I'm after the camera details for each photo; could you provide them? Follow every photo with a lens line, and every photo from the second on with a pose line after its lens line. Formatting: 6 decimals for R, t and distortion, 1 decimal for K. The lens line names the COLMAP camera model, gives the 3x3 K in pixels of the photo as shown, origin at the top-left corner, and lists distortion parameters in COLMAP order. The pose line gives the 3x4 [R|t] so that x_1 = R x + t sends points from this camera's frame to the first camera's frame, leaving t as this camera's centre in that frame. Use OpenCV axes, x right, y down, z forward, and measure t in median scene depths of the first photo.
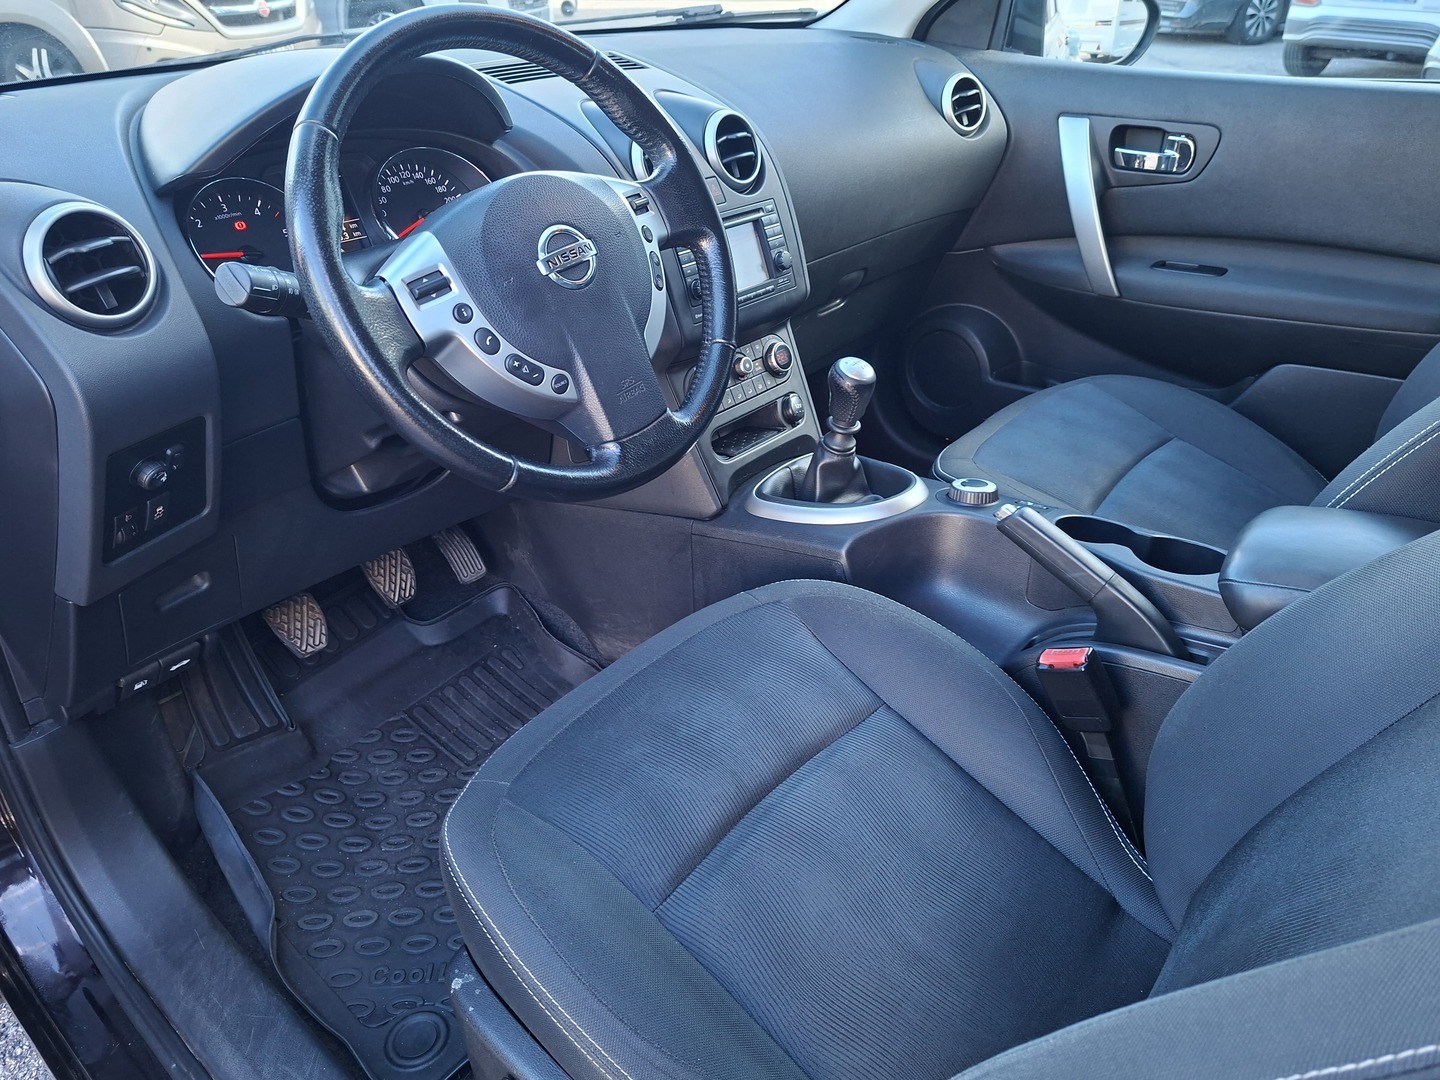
lens RADIAL K [[968.9, 0, 720.0], [0, 968.9, 540.0], [0, 0, 1]] dist [0.067682, -0.118110]
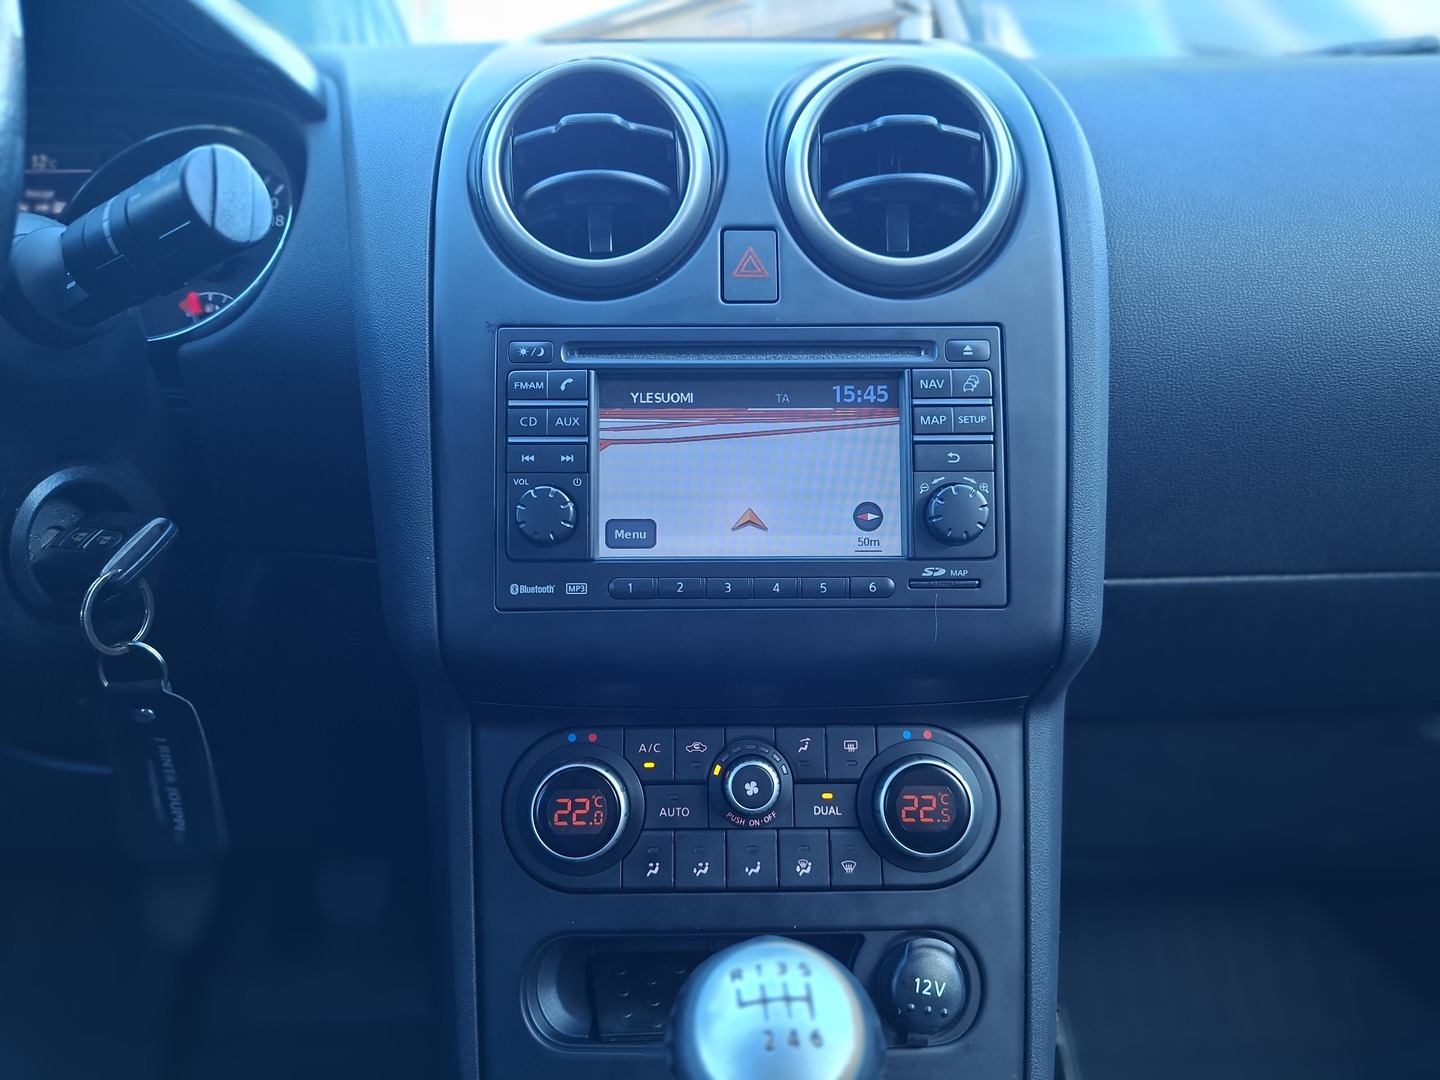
lens RADIAL K [[968.9, 0, 720.0], [0, 968.9, 540.0], [0, 0, 1]] dist [0.067682, -0.118110]
pose [[0.668437, 0.208902, -0.713829, 0.222315], [-0.379628, 0.921141, -0.085915, -0.213103], [0.639589, 0.328418, 0.695030, 0.707304]]
